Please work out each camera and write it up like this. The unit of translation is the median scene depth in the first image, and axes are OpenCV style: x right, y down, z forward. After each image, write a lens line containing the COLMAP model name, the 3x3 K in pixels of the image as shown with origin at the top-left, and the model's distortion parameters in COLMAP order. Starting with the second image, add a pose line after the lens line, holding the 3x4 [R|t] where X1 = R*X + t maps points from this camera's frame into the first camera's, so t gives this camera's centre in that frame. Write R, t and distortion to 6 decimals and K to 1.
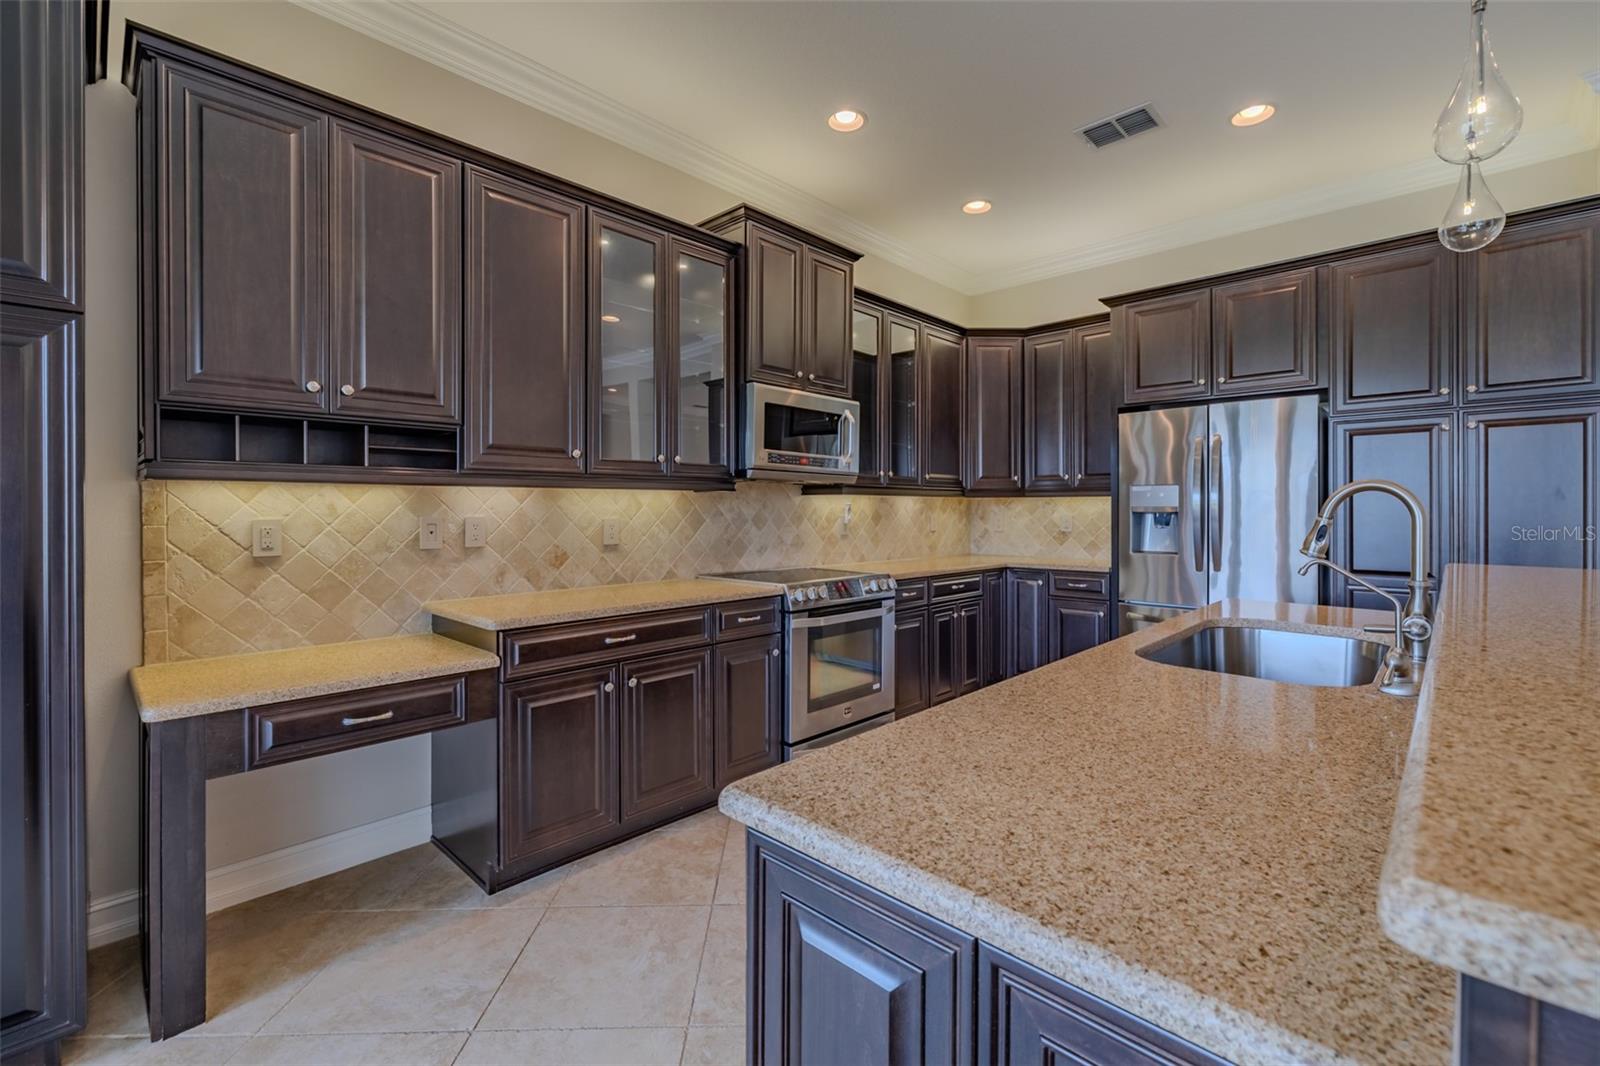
lens RADIAL K [[682.1, 0, 798.0], [0, 682.1, 510.2], [0, 0, 1]] dist [0.000239, 0.000200]
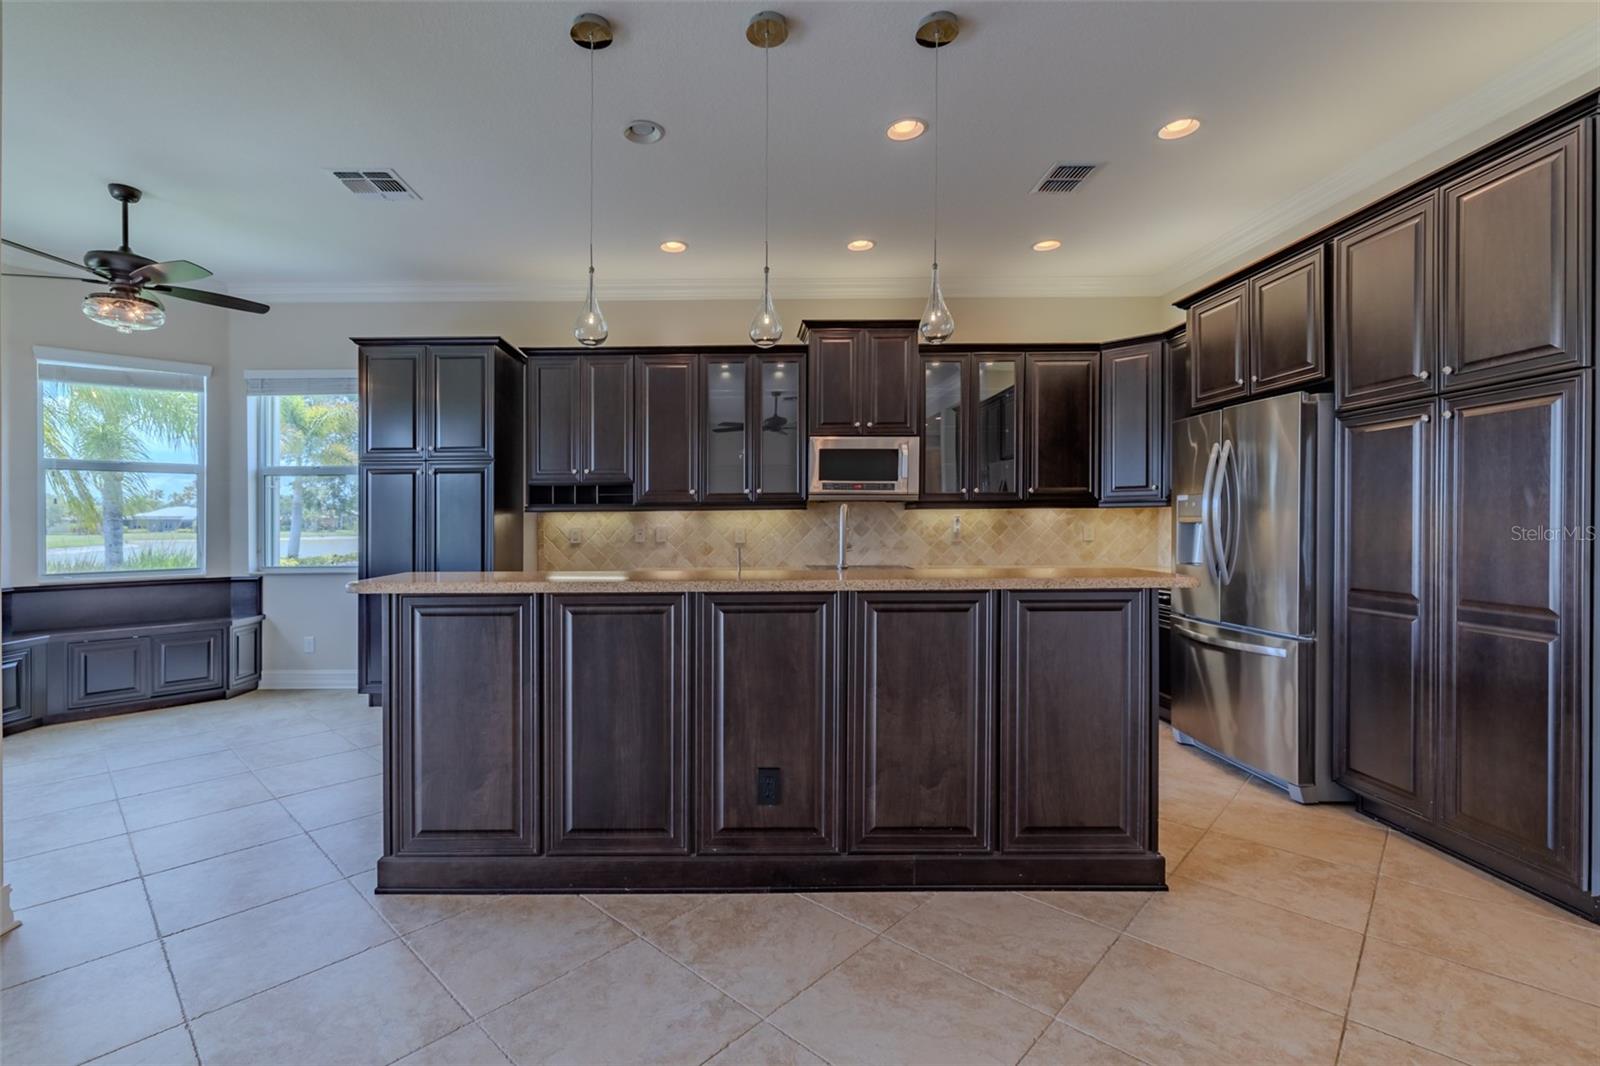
lens RADIAL K [[723.6, 0, 743.8], [0, 723.6, 518.6], [0, 0, 1]] dist [0.001239, 0.000360]
pose [[0.683790, -0.004451, -0.729665, 0.874274], [0.005324, 0.999985, -0.001111, -0.006313], [0.729659, -0.003125, 0.683804, -0.169437]]
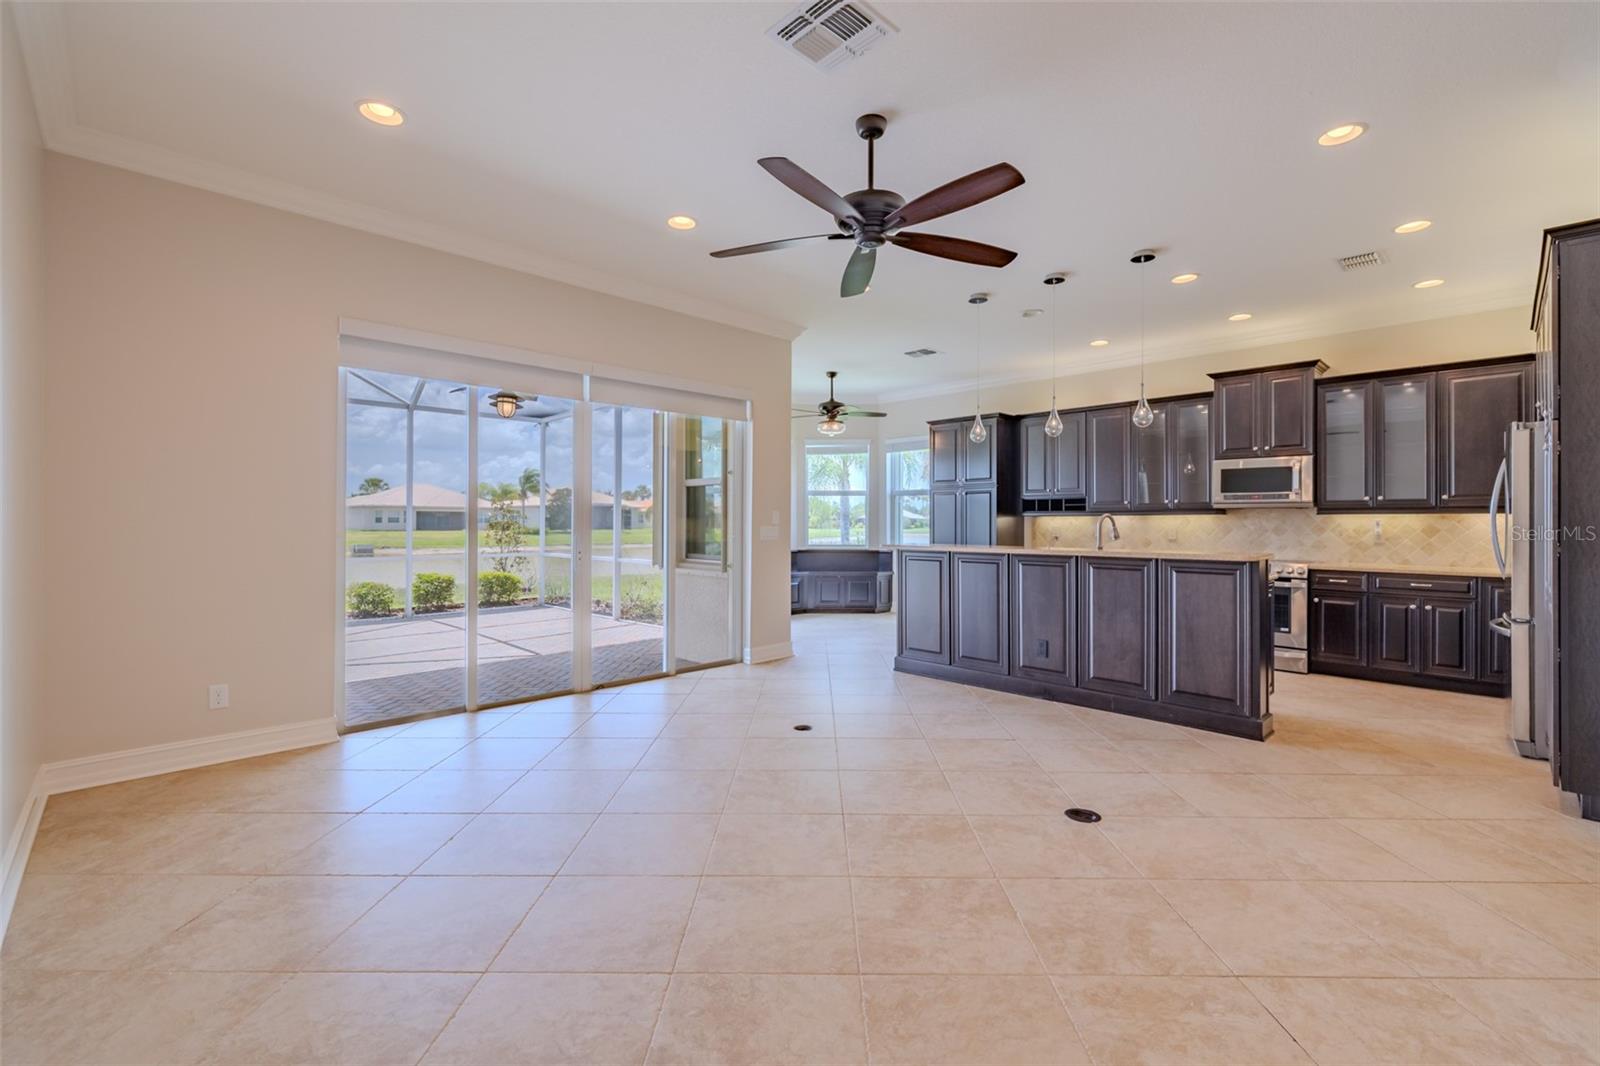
lens RADIAL K [[682.1, 0, 804.3], [0, 682.1, 520.2], [0, 0, 1]] dist [0.000239, 0.000200]
pose [[-0.037732, -0.001658, -0.999287, 1.731229], [-0.002118, 0.999997, -0.001579, -0.005667], [0.999286, 0.002057, -0.037736, -0.108719]]
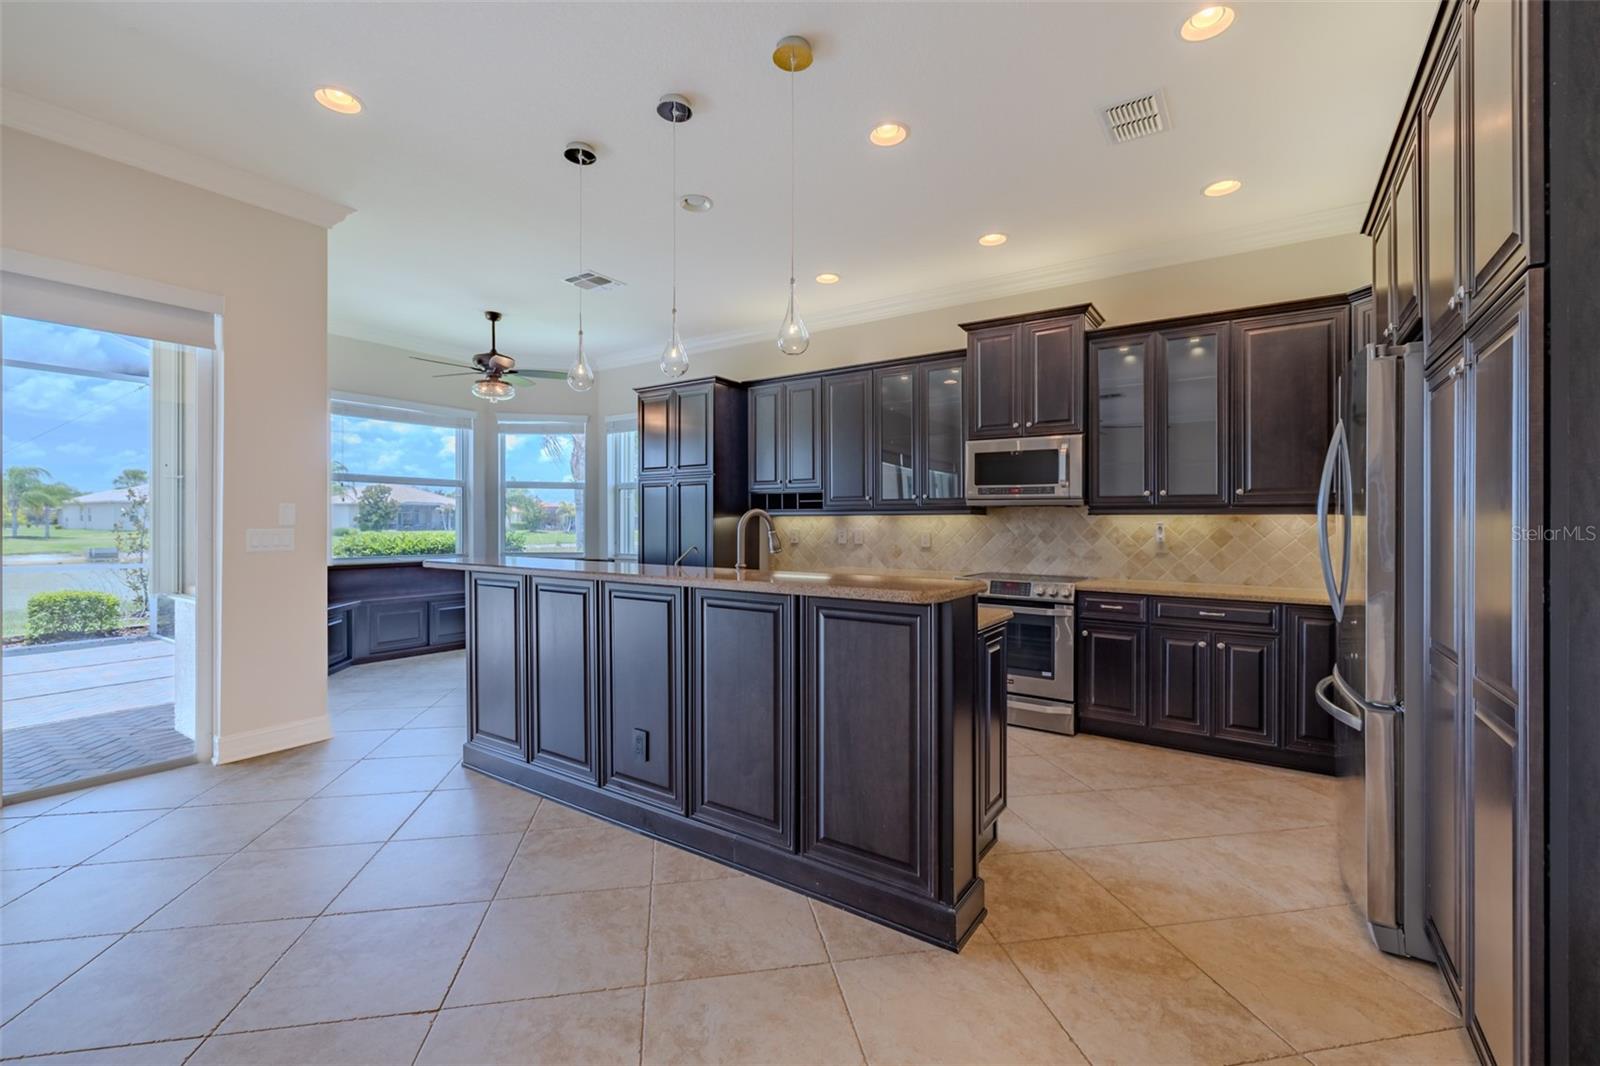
lens RADIAL K [[682.1, 0, 788.1], [0, 682.1, 516.4], [0, 0, 1]] dist [0.000239, 0.000200]
pose [[0.153706, -0.008627, -0.988079, 1.170935], [-0.006535, 0.999931, -0.009747, -0.006427], [0.988095, 0.007955, 0.153639, 0.340121]]
